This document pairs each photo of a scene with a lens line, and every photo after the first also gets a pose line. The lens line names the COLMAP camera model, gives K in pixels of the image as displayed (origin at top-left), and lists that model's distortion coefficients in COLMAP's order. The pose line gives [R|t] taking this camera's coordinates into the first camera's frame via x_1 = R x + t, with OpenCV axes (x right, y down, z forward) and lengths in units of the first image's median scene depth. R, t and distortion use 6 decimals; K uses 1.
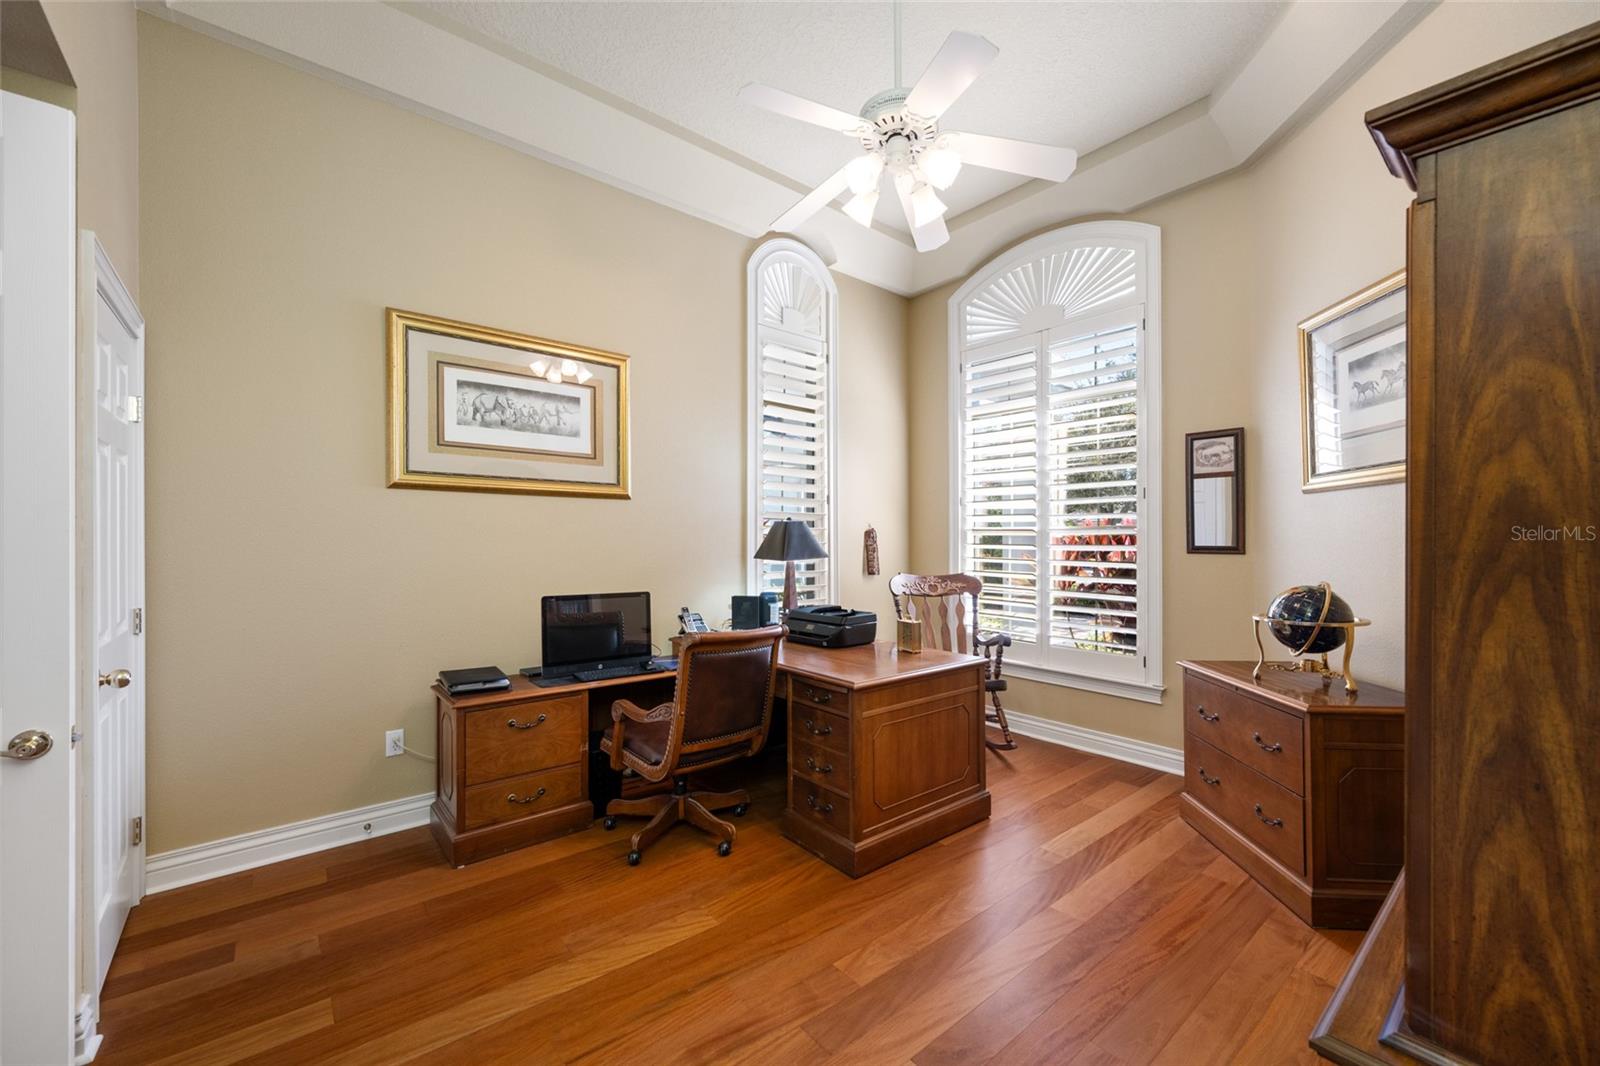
lens RADIAL K [[635.0, 0, 800.2], [0, 635.0, 545.6], [0, 0, 1]] dist [-0.000424, -0.000138]
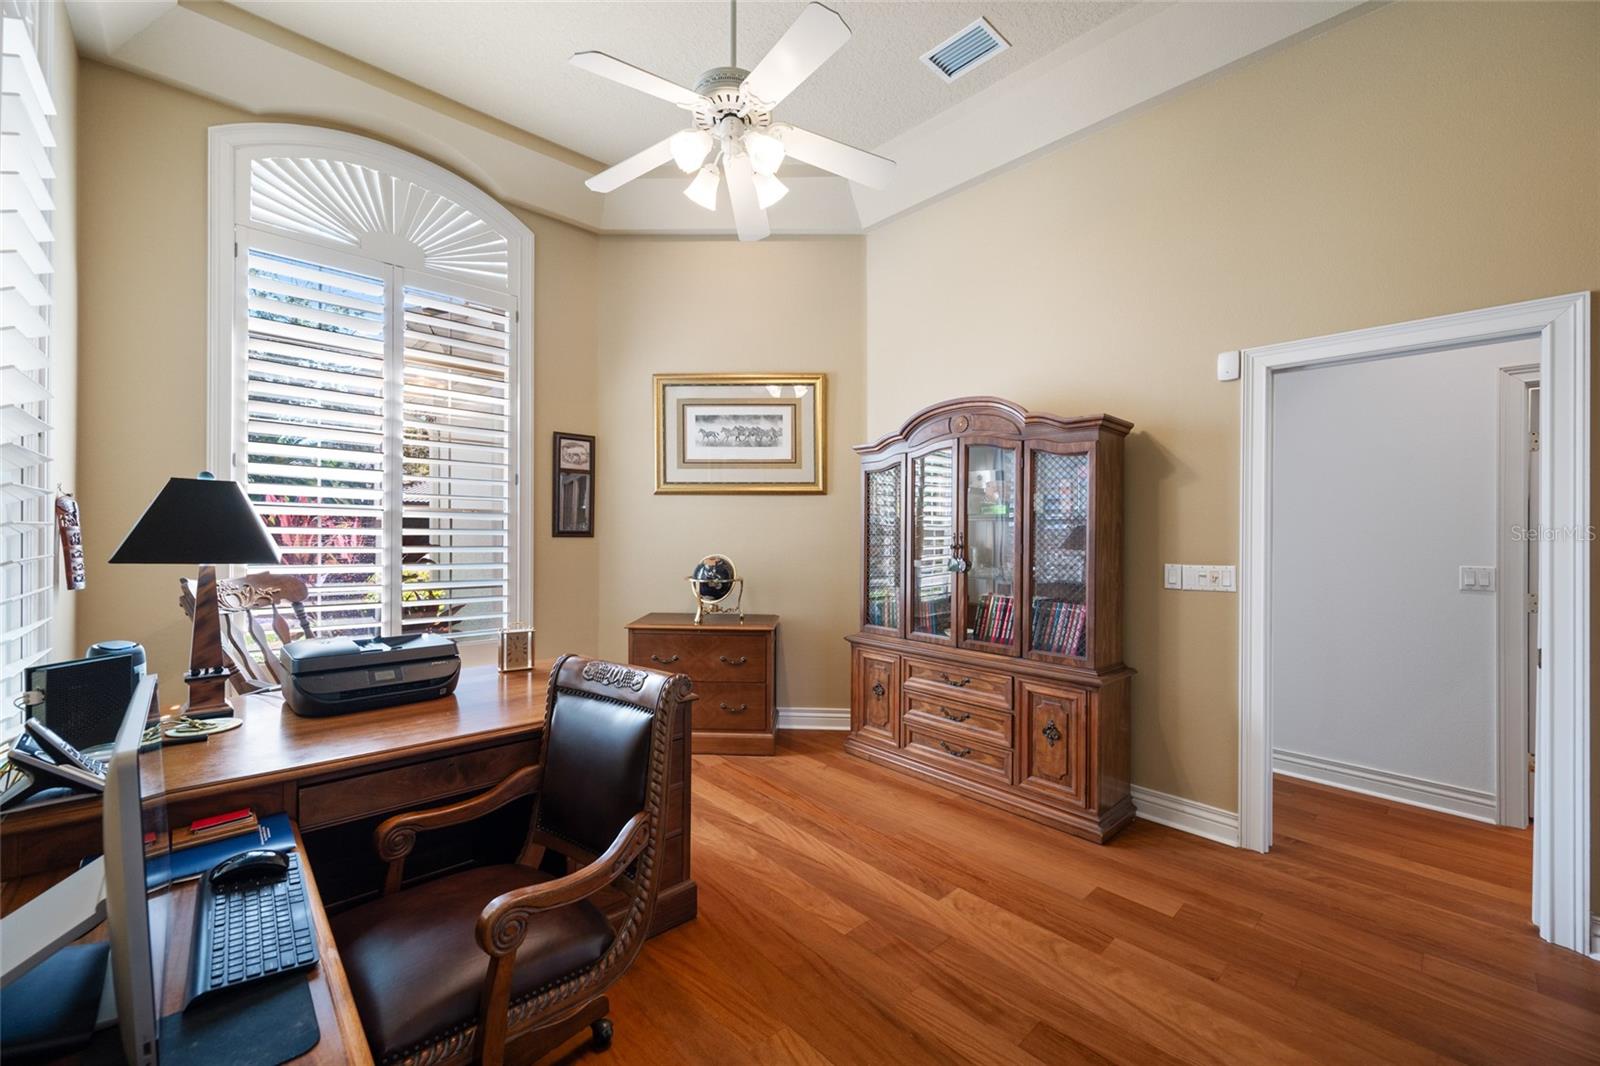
lens RADIAL K [[635.0, 0, 800.9], [0, 635.0, 525.7], [0, 0, 1]] dist [-0.000424, -0.000138]
pose [[-0.068916, 0.003773, 0.997615, -0.511511], [-0.004986, 0.999979, -0.004126, -0.004485], [-0.997610, -0.005258, -0.068895, 0.585345]]
